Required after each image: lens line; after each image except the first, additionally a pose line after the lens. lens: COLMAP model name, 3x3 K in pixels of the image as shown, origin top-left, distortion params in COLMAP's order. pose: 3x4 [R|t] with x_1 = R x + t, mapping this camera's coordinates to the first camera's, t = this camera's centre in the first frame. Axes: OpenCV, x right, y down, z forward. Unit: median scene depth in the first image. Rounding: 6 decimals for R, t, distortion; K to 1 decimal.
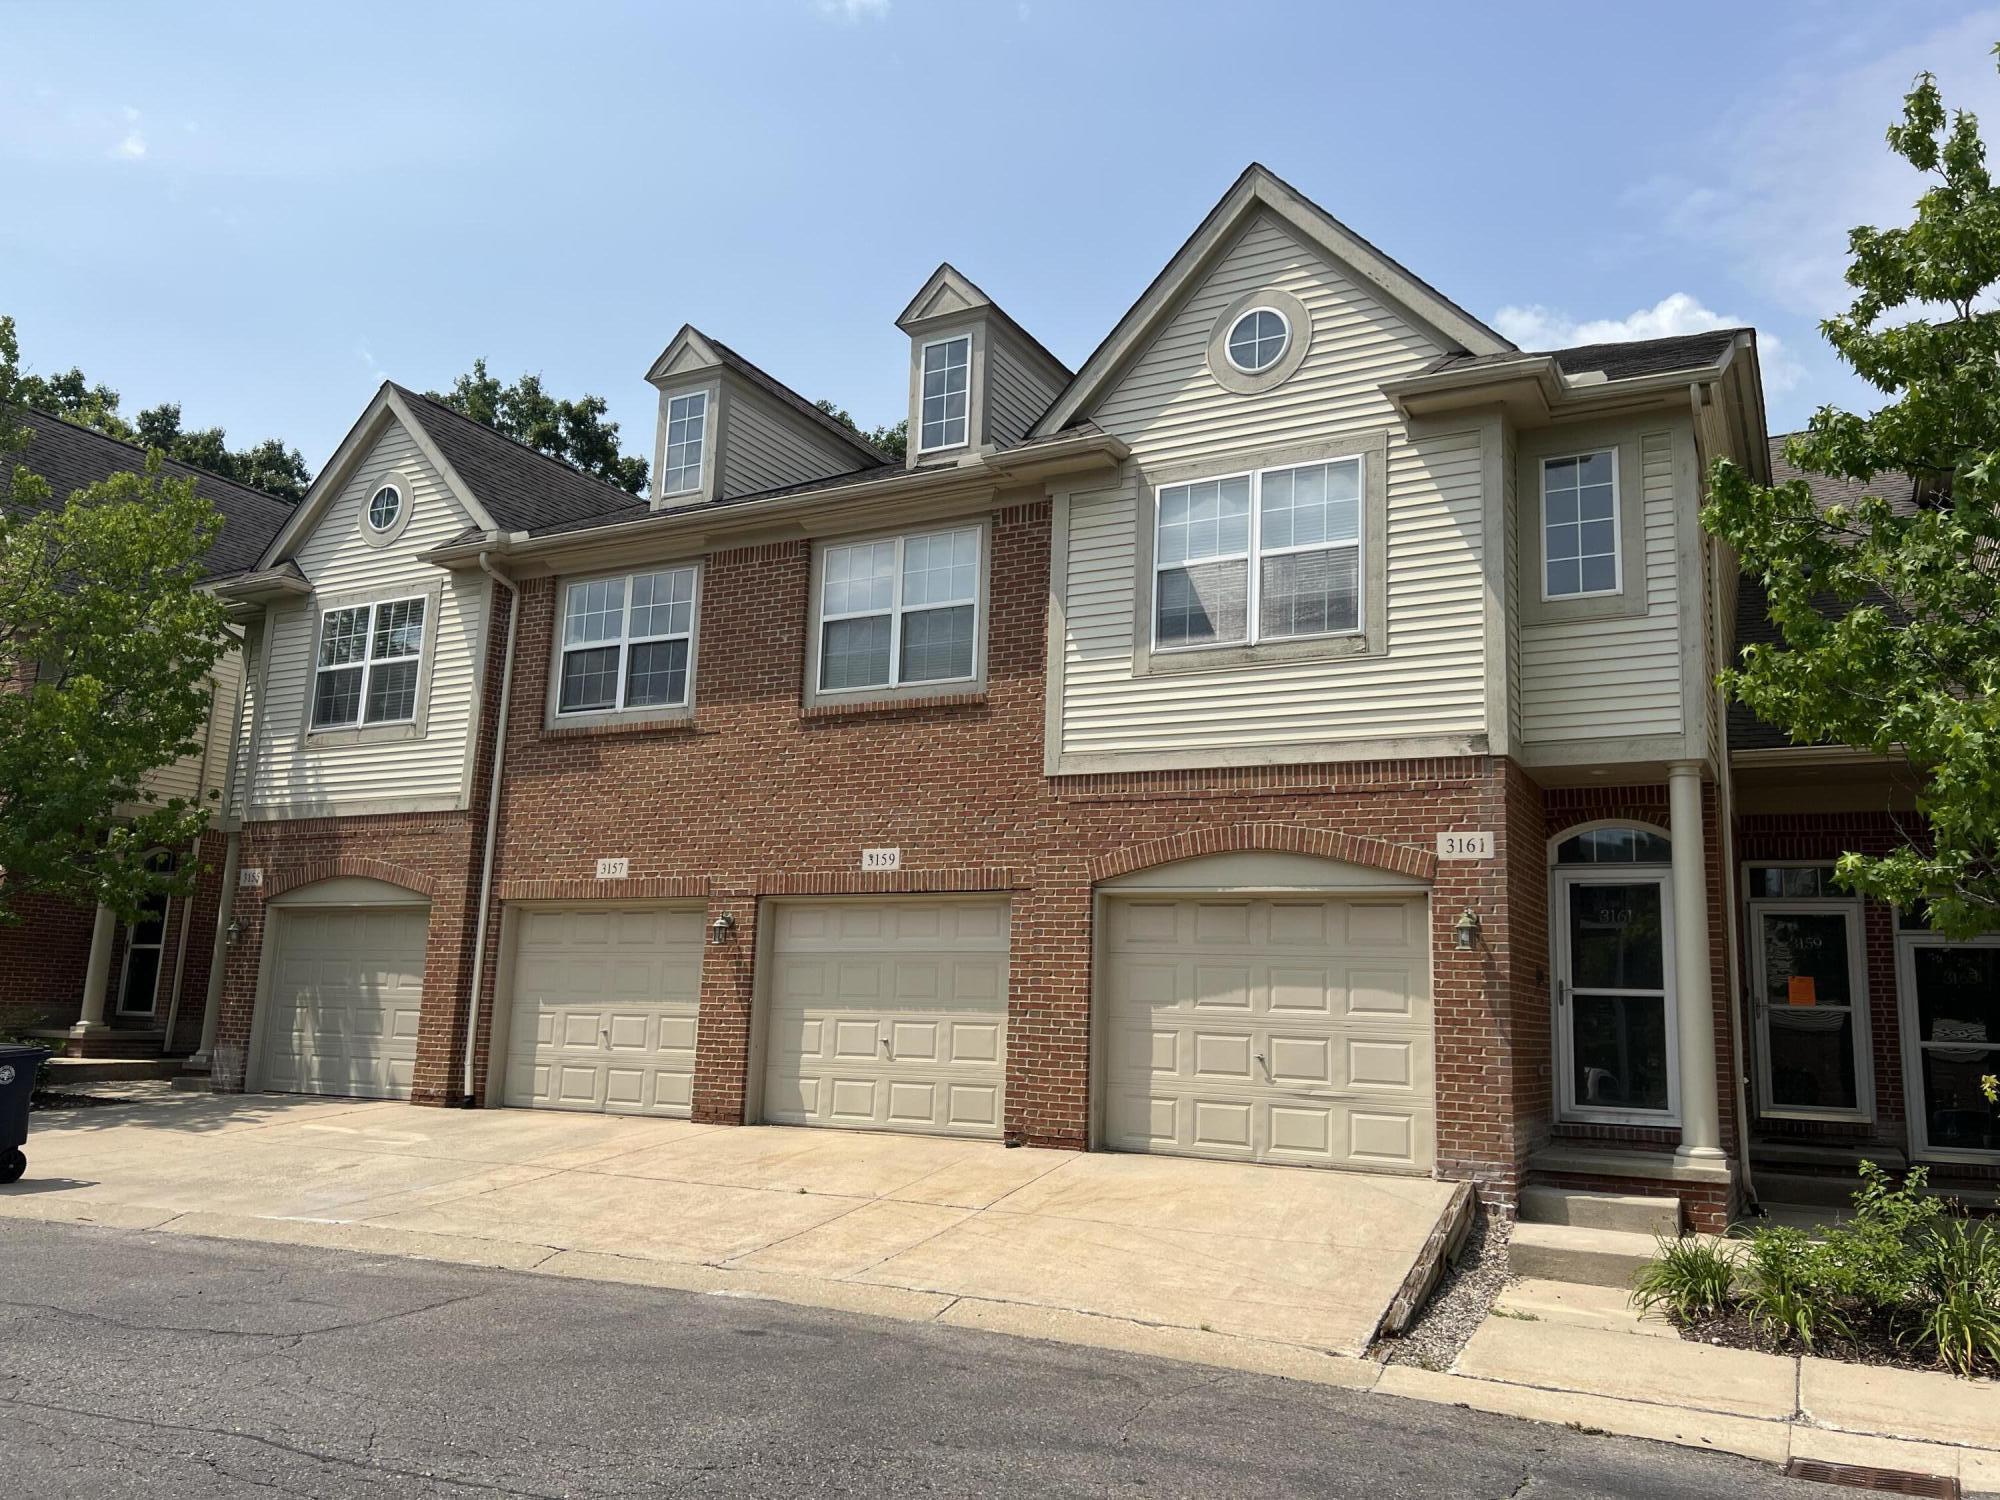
lens RADIAL K [[1506.0, 0, 1013.7], [0, 1506.0, 756.8], [0, 0, 1]] dist [0.094780, -0.151167]
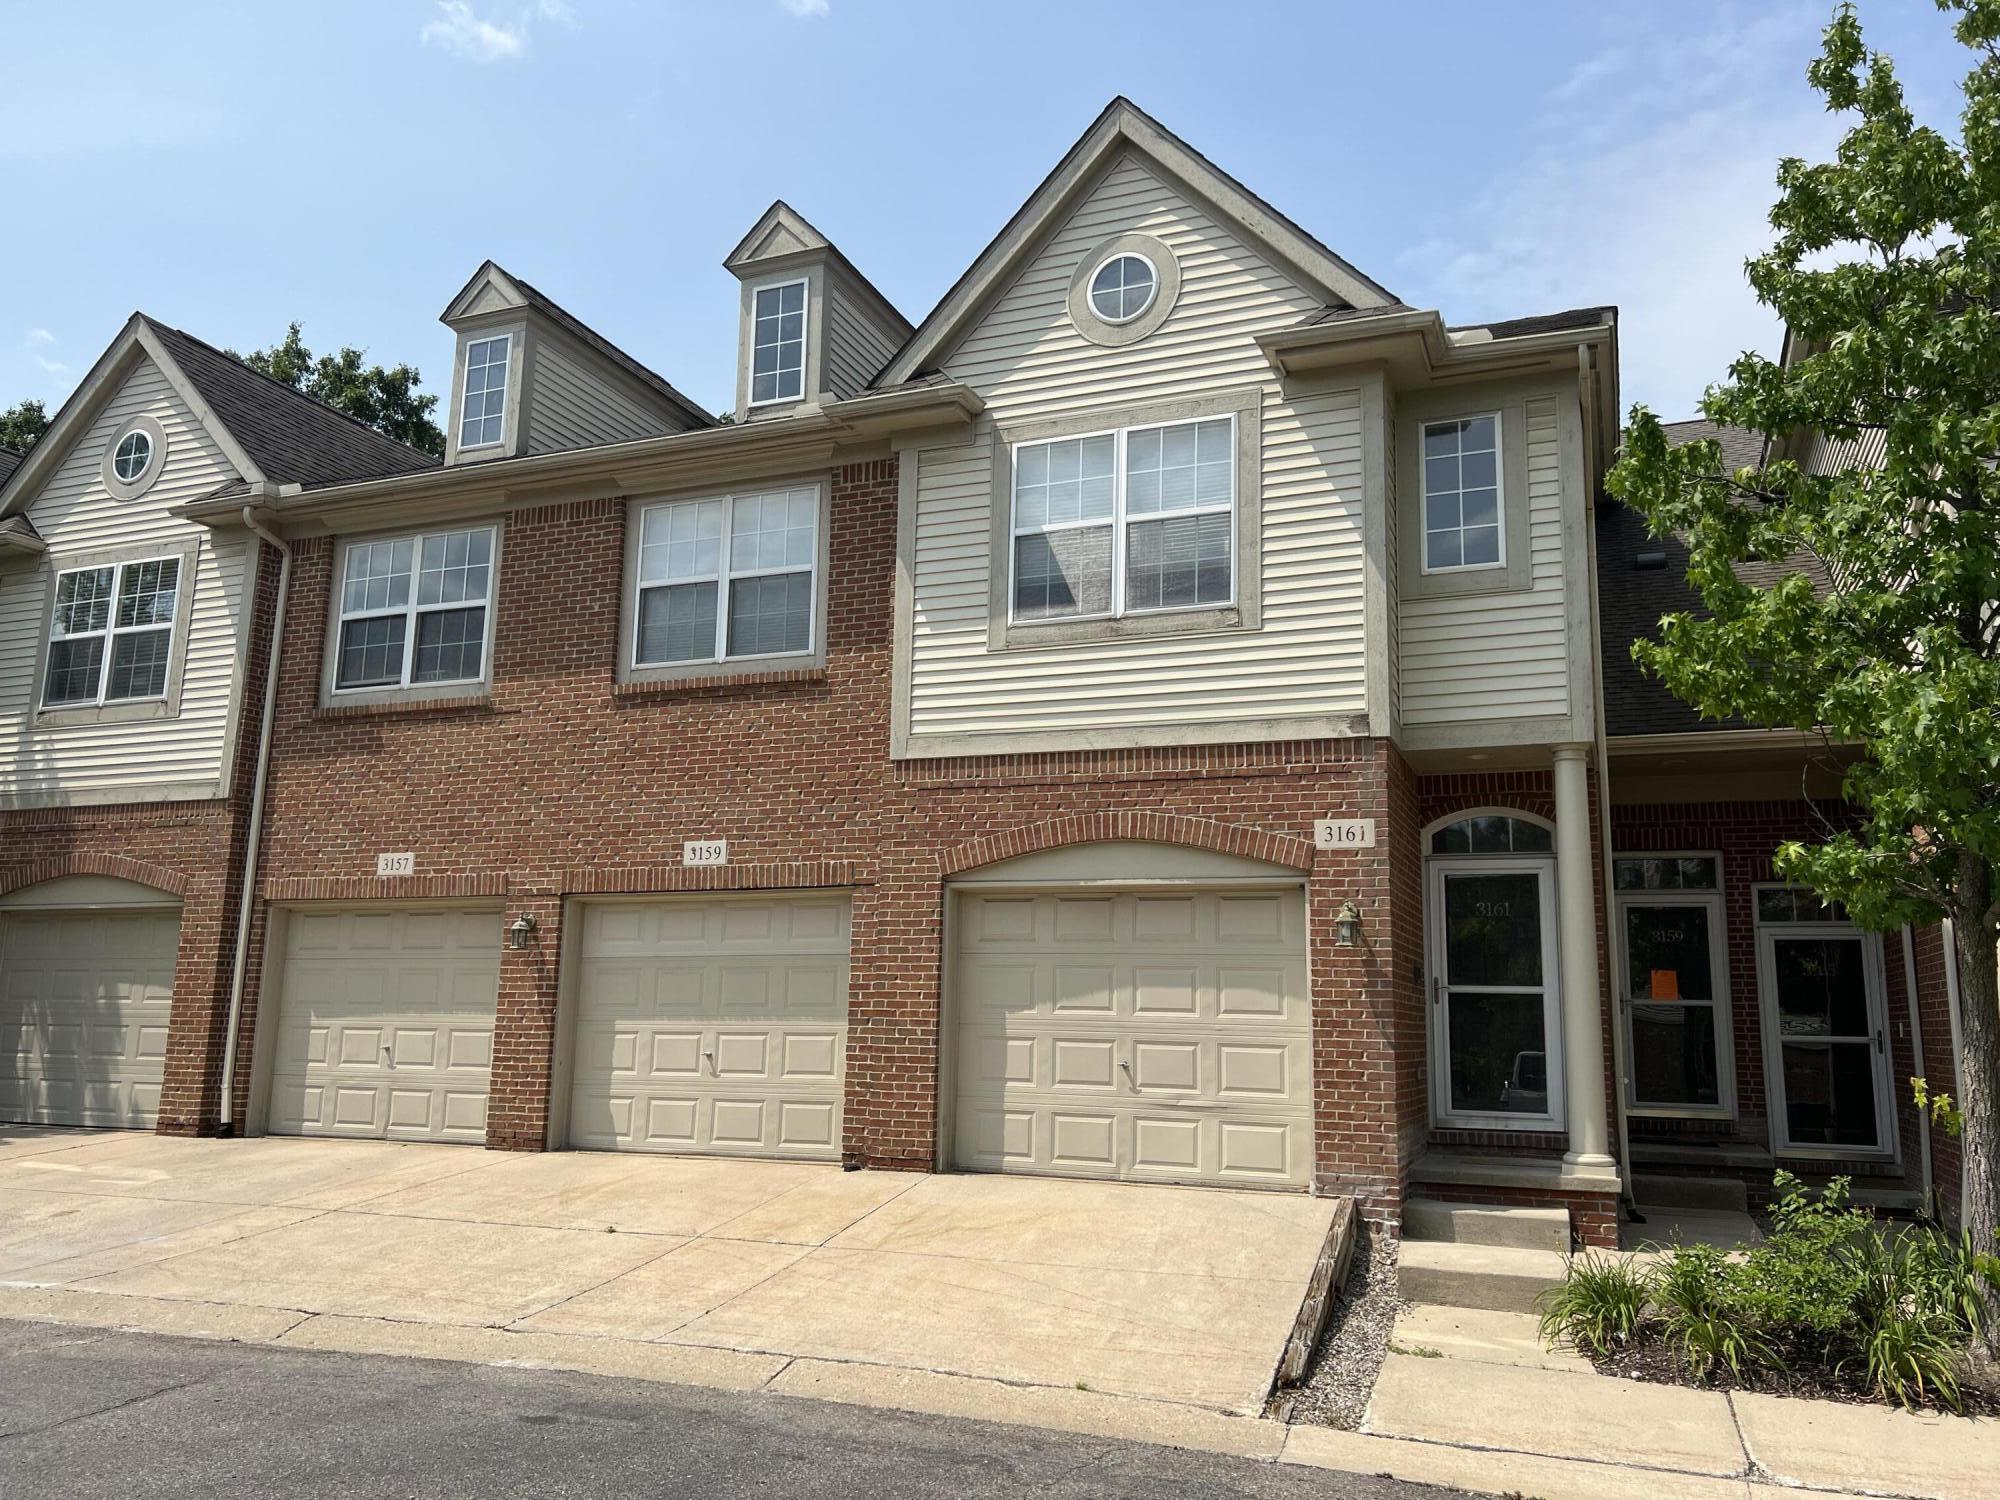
lens RADIAL K [[1506.0, 0, 1013.7], [0, 1506.0, 756.8], [0, 0, 1]] dist [0.094780, -0.151167]
pose [[0.993708, 0.004961, 0.111895, -0.007187], [-0.004994, 0.999988, 0.000016, 0.011177], [-0.111893, -0.000574, 0.993720, 0.092745]]
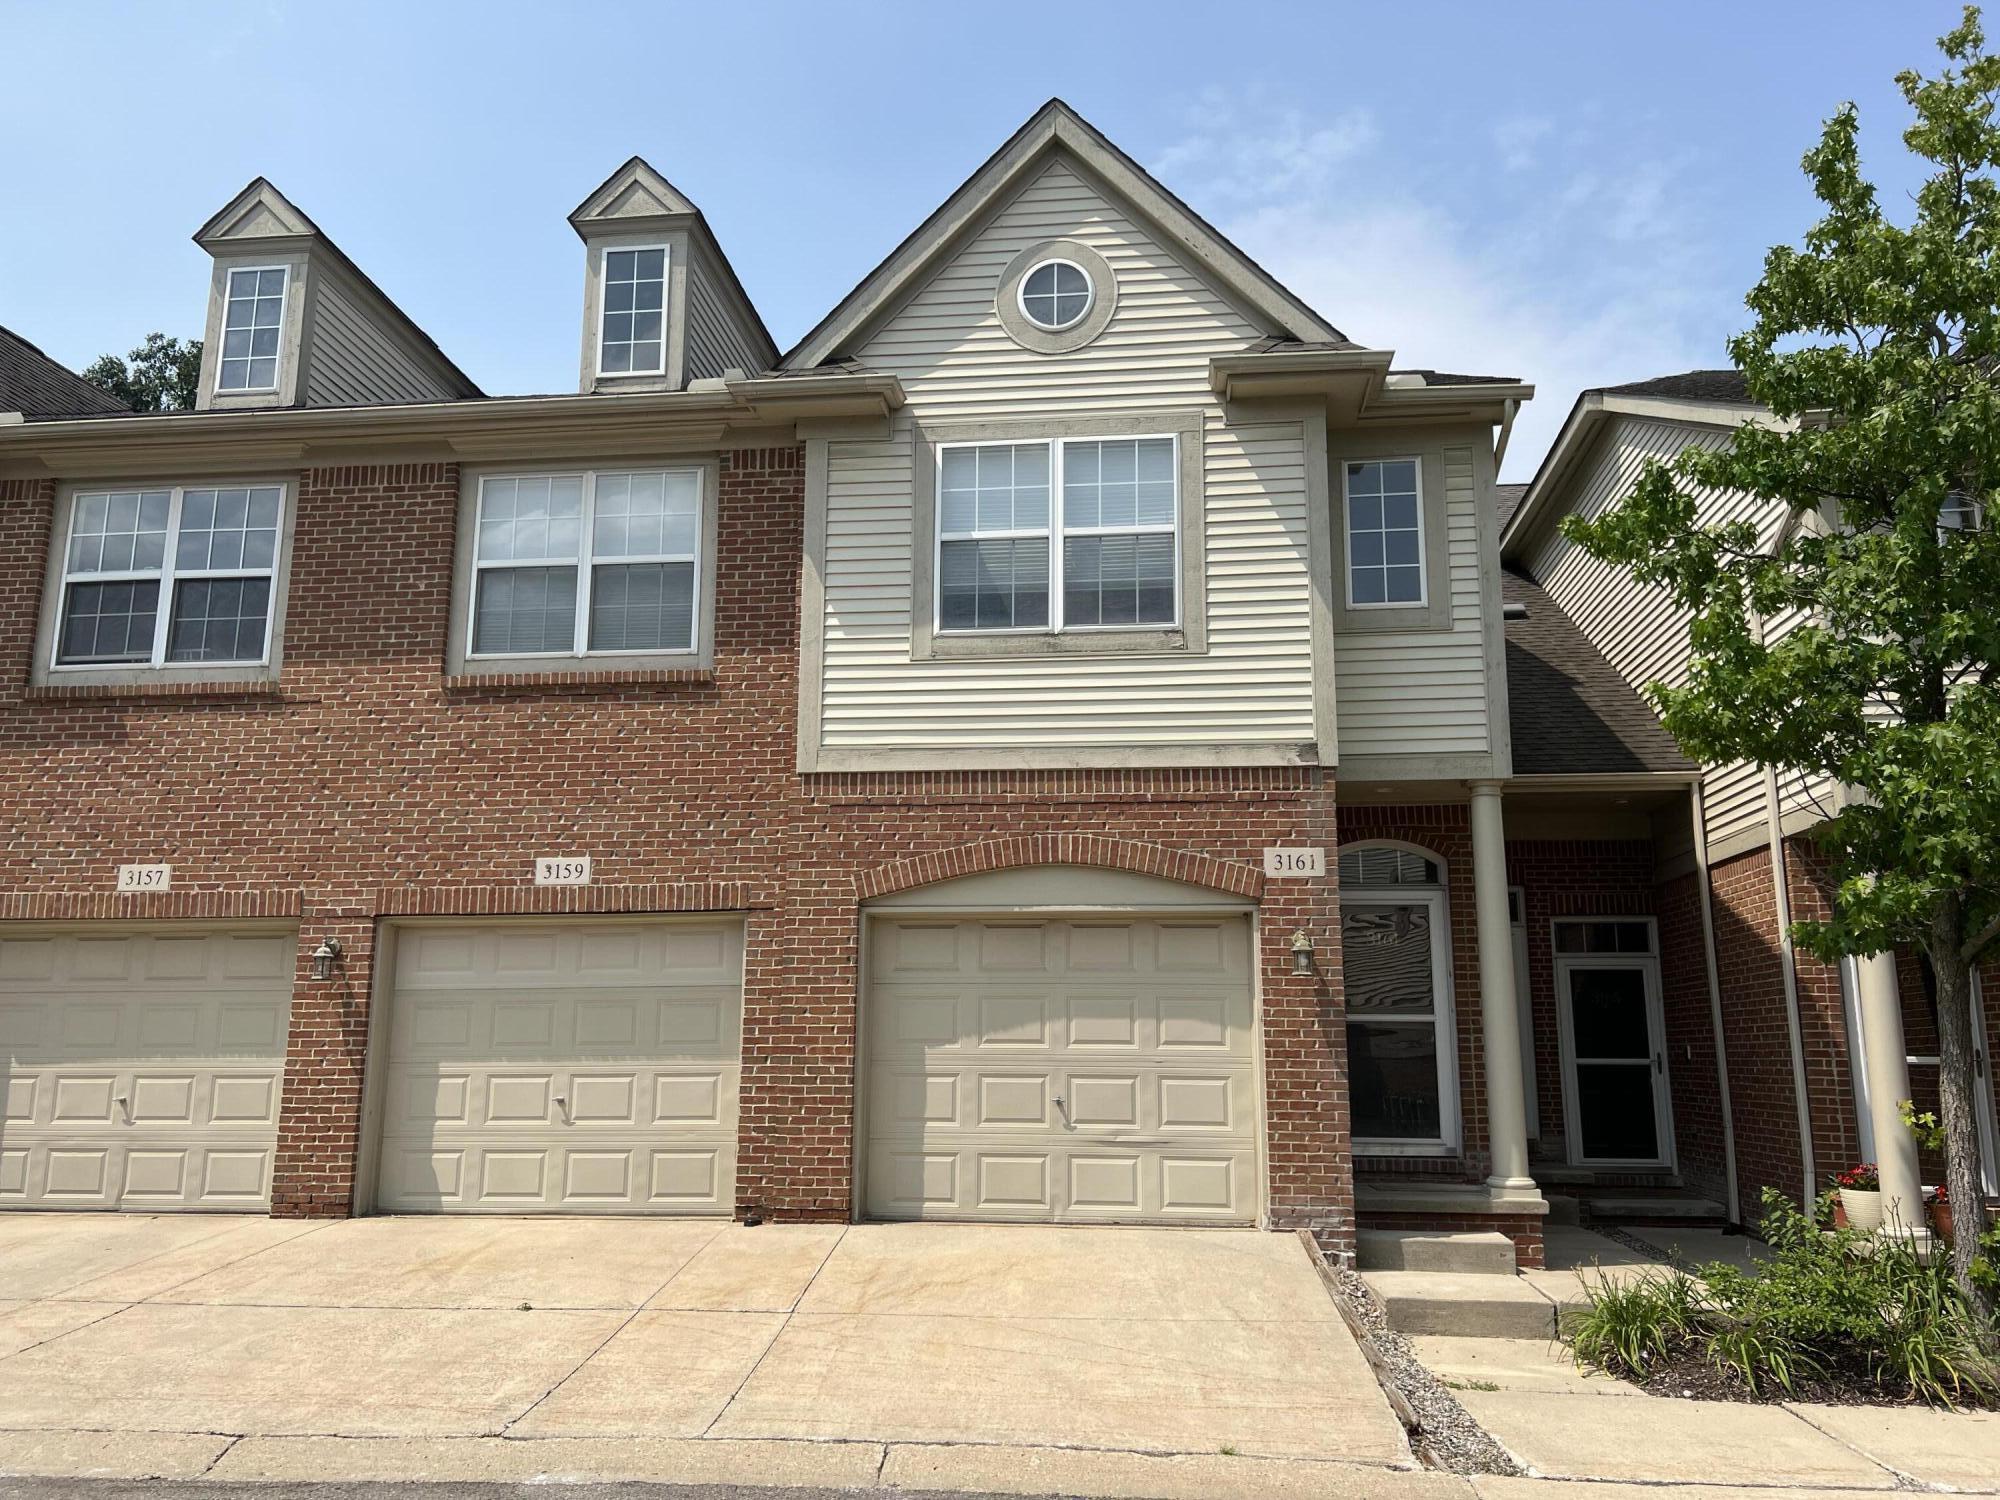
lens RADIAL K [[1506.0, 0, 1013.7], [0, 1506.0, 756.8], [0, 0, 1]] dist [0.094780, -0.151167]
pose [[0.927135, 0.044934, 0.372023, -0.188653], [-0.038073, 0.998943, -0.025773, 0.022196], [-0.372788, 0.009731, 0.927865, 0.188212]]
